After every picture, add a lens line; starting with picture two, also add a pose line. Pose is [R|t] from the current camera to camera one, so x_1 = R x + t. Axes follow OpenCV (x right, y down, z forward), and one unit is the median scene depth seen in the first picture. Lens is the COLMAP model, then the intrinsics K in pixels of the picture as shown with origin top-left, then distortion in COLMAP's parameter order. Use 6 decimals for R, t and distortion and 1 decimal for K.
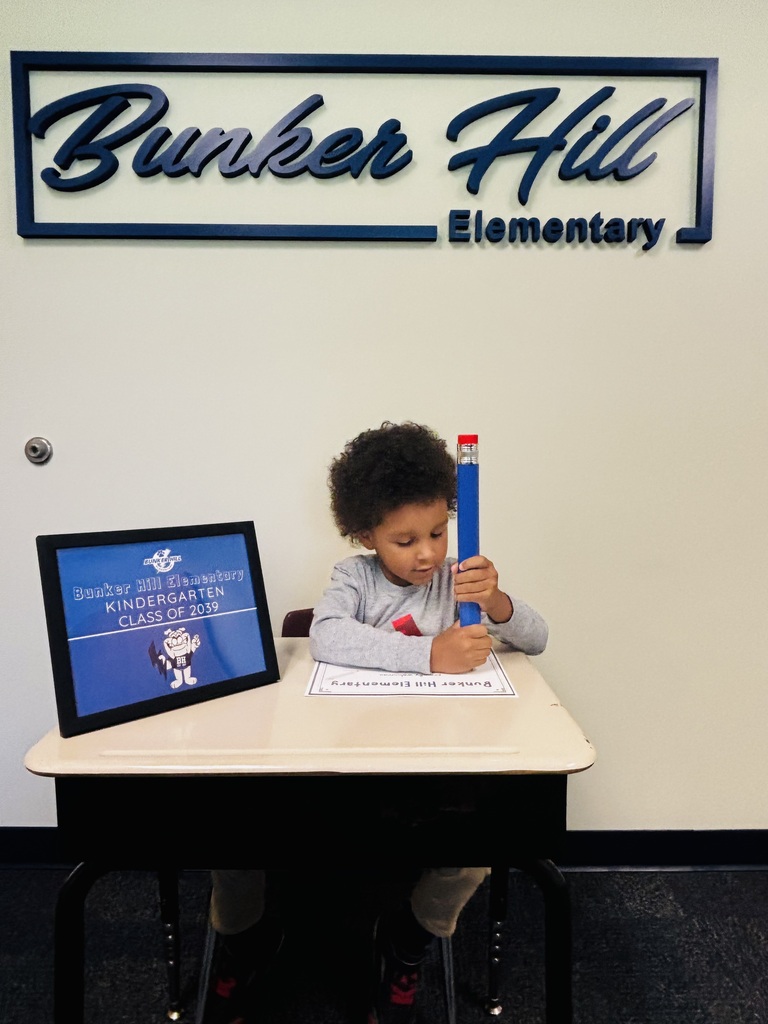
lens RADIAL K [[630.0, 0, 381.0], [0, 630.0, 504.4], [0, 0, 1]] dist [-0.004720, -0.005634]
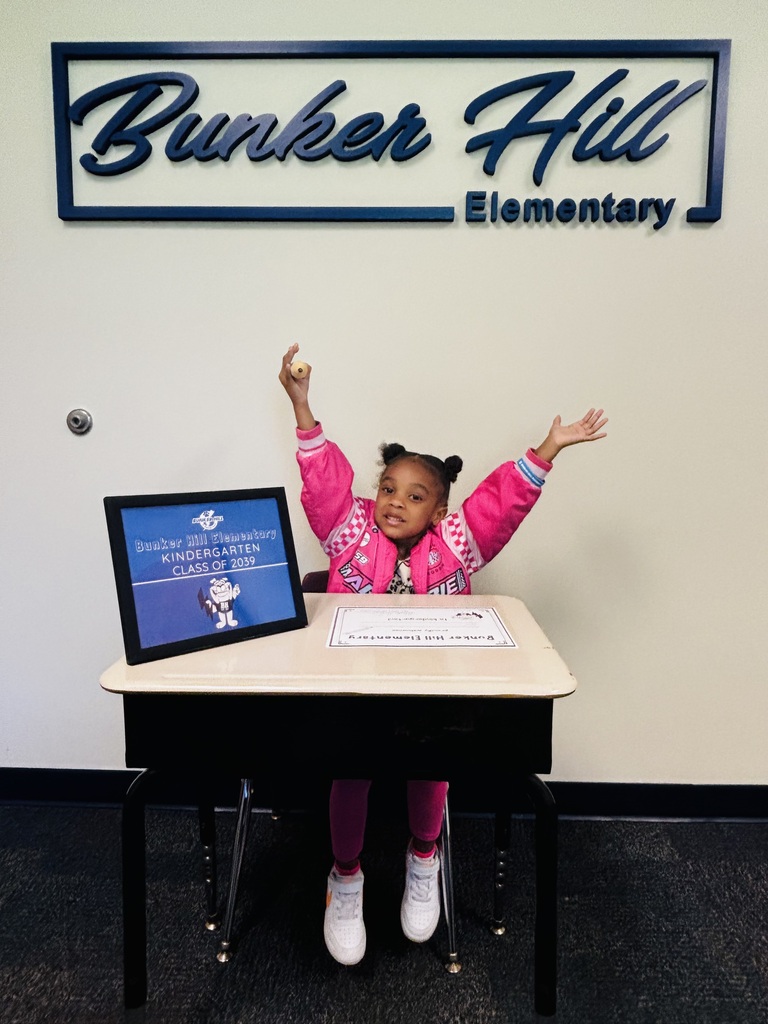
lens RADIAL K [[689.2, 0, 381.2], [0, 689.2, 501.6], [0, 0, 1]] dist [-0.018221, 0.006925]
pose [[0.999454, 0.006280, -0.032442, 0.007931], [-0.005089, 0.999315, 0.036648, 0.005019], [0.032650, -0.036463, 0.998801, -0.160237]]
